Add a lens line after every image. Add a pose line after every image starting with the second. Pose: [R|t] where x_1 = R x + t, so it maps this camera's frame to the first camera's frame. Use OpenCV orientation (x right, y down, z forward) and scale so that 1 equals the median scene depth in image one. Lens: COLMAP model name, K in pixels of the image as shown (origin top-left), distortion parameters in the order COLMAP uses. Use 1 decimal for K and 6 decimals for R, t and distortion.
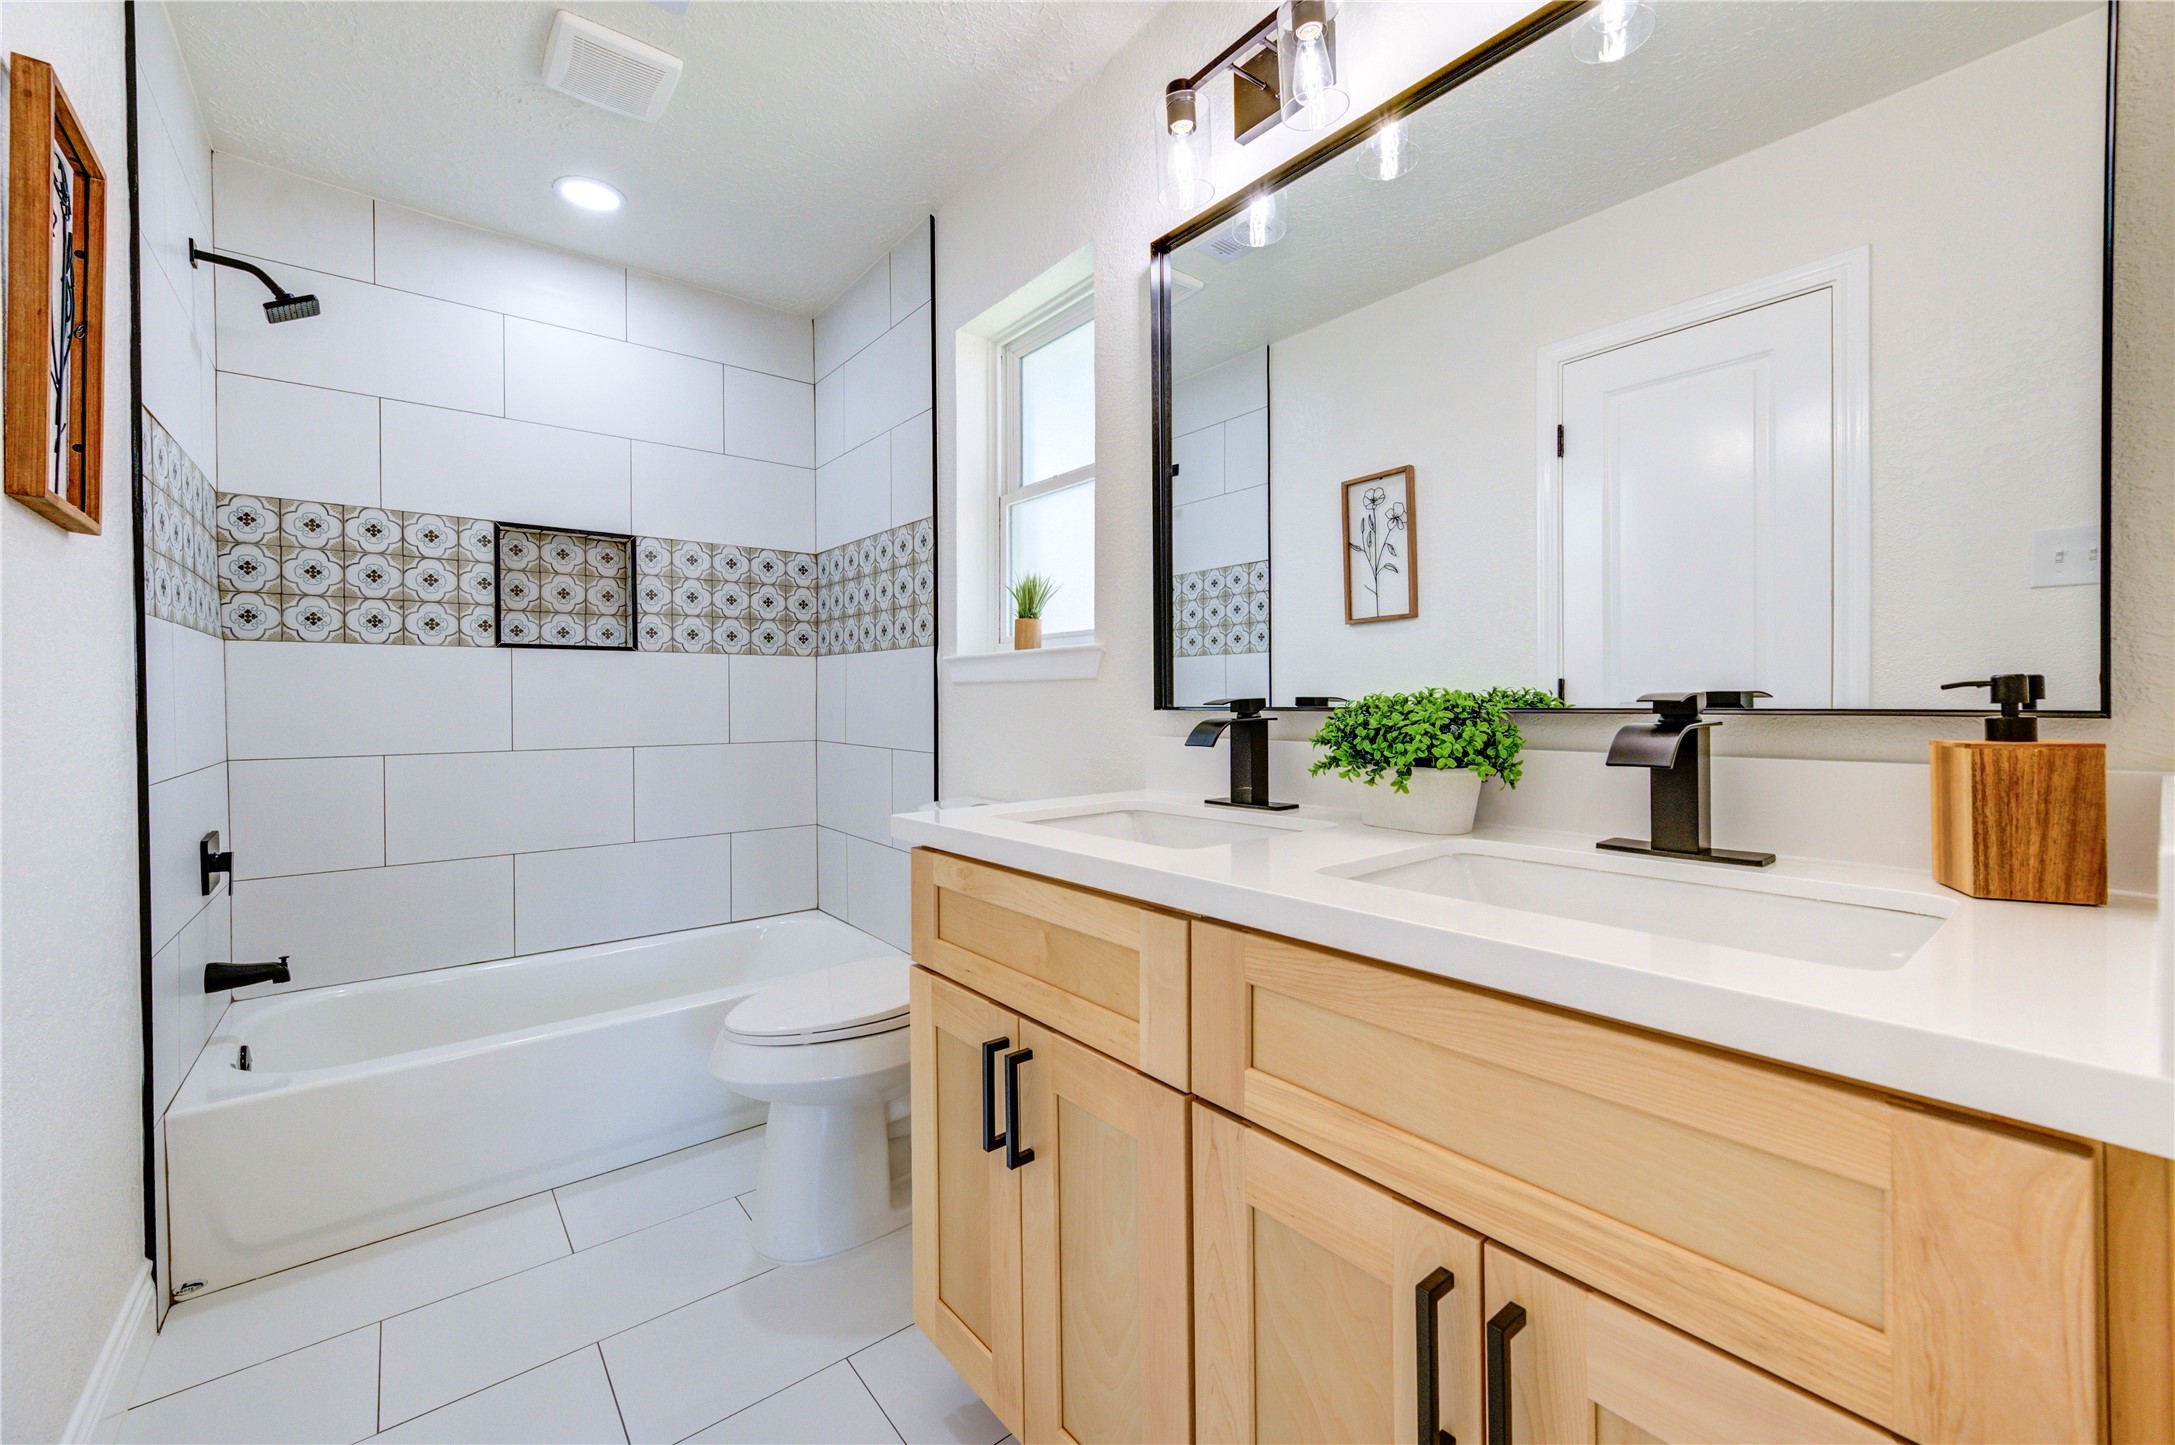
lens RADIAL K [[852.1, 0, 1102.4], [0, 852.1, 722.0], [0, 0, 1]] dist [-0.000747, -0.000285]
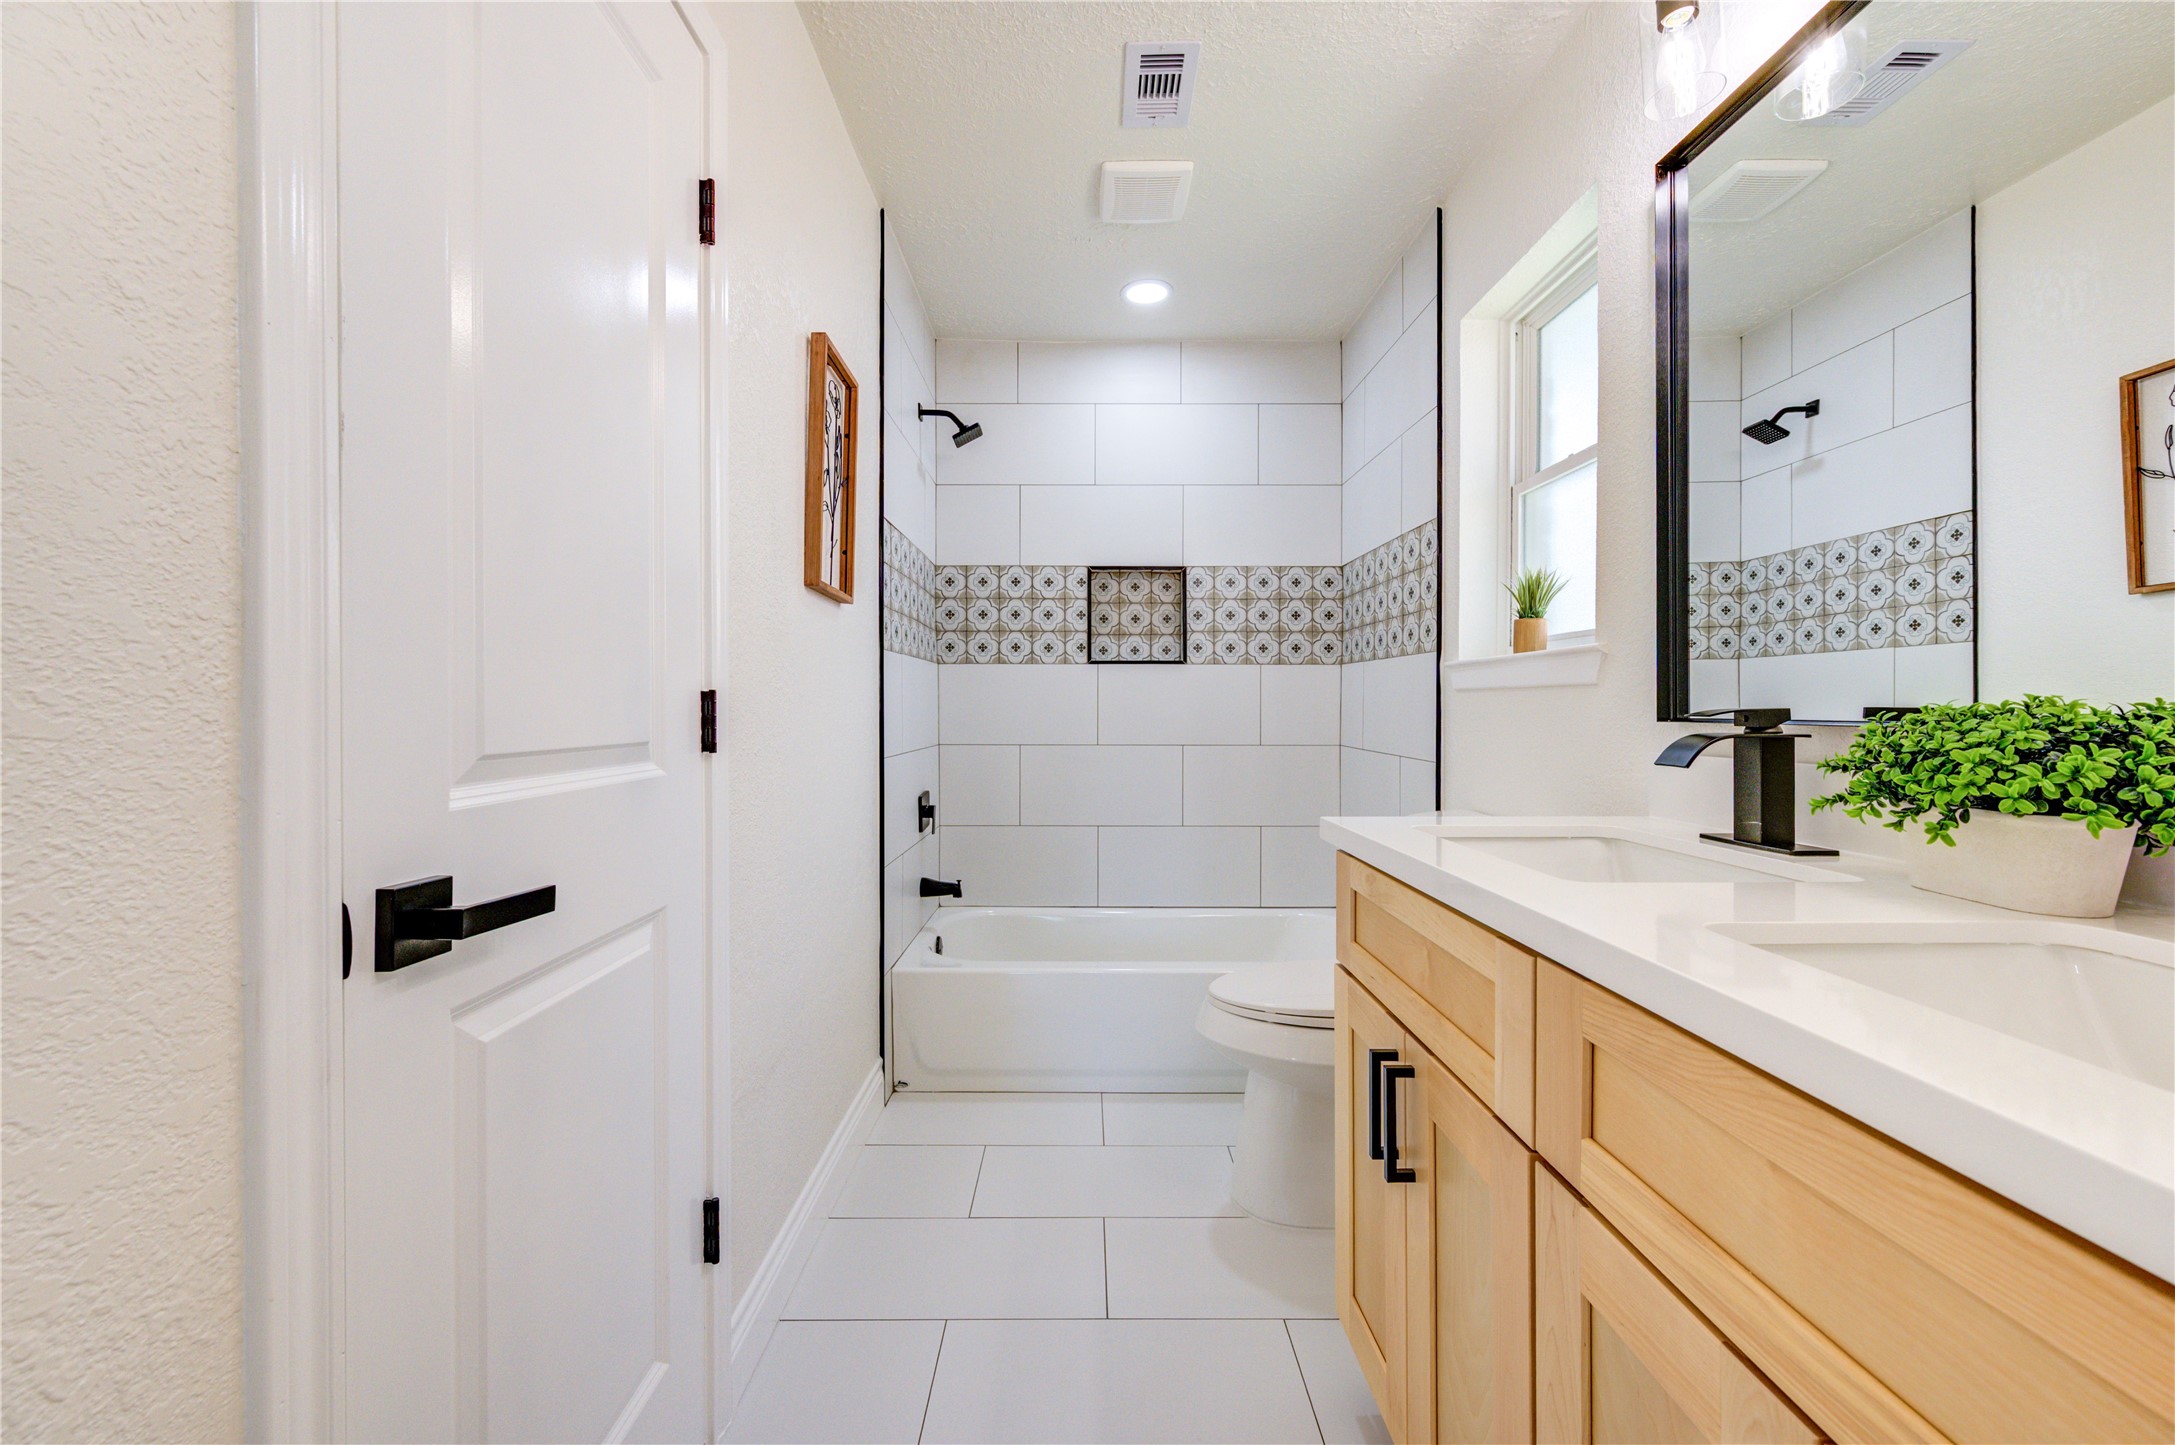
lens RADIAL K [[849.3, 0, 1093.0], [0, 849.3, 727.5], [0, 0, 1]] dist [0.000522, -0.000395]
pose [[0.780816, 0.021395, -0.624395, 0.106086], [-0.021516, 0.999741, 0.007351, -0.001651], [0.624391, 0.007695, 0.781074, 0.004214]]
